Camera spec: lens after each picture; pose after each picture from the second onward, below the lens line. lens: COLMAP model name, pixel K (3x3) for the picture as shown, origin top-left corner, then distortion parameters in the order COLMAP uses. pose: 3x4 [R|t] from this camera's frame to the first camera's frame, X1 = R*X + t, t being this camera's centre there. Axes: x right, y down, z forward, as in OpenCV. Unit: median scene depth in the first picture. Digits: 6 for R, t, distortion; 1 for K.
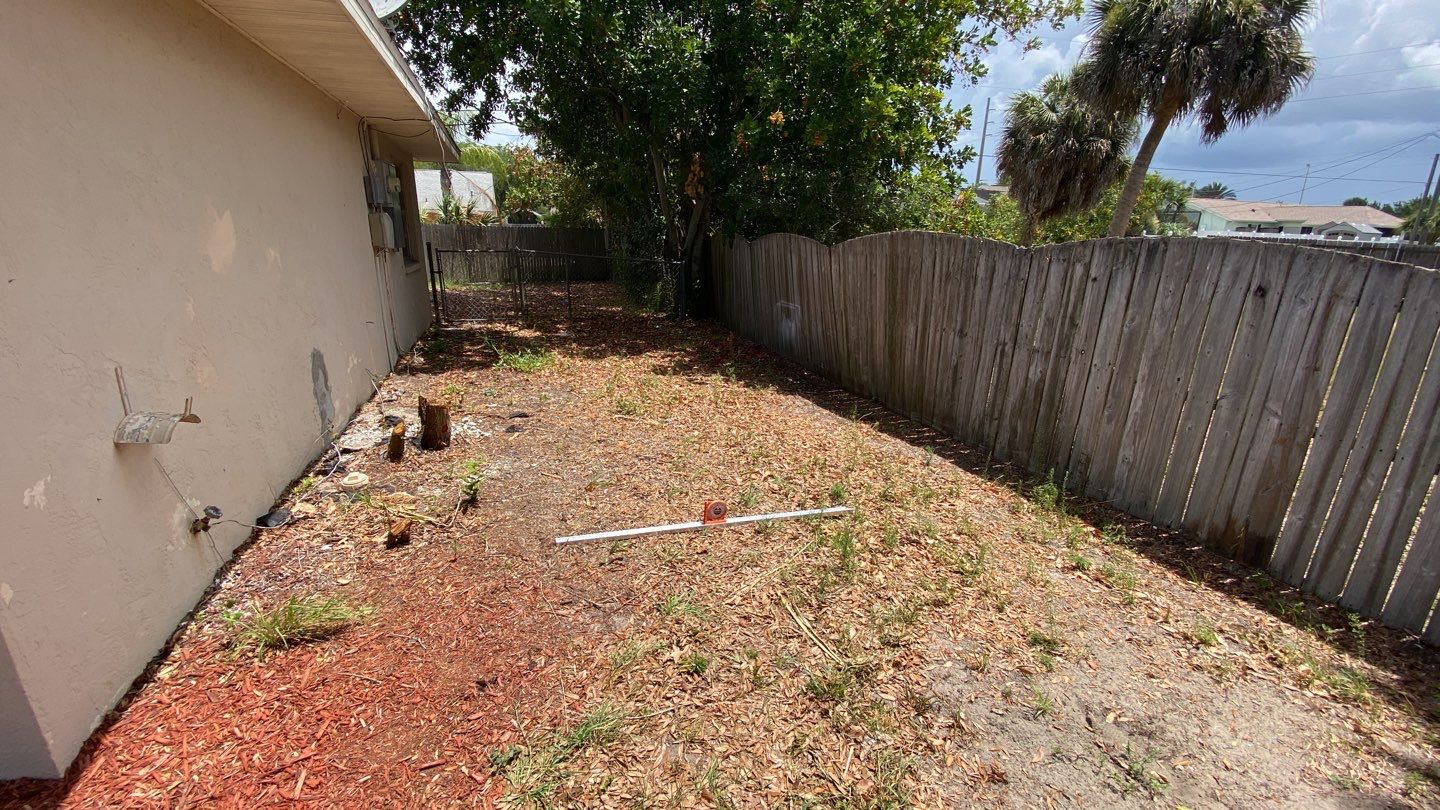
lens RADIAL K [[590.1, 0, 720.0], [0, 590.1, 405.0], [0, 0, 1]] dist [0.002595, -0.013318]
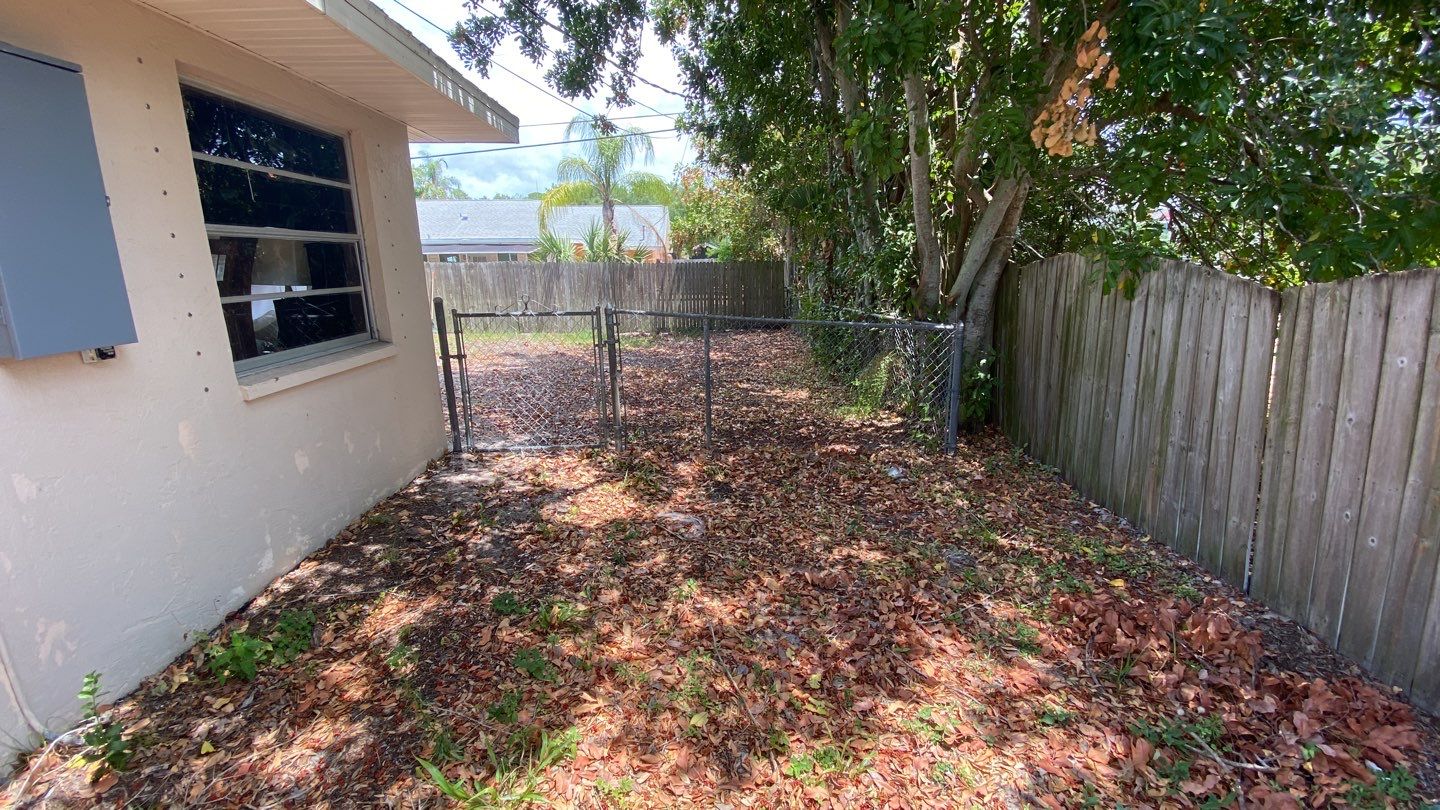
lens RADIAL K [[590.1, 0, 720.0], [0, 590.1, 405.0], [0, 0, 1]] dist [0.002595, -0.013318]
pose [[0.957379, 0.034579, -0.286756, -0.075245], [-0.049421, 0.997778, -0.044682, -0.109839], [0.284574, 0.056950, 0.956961, 0.373177]]
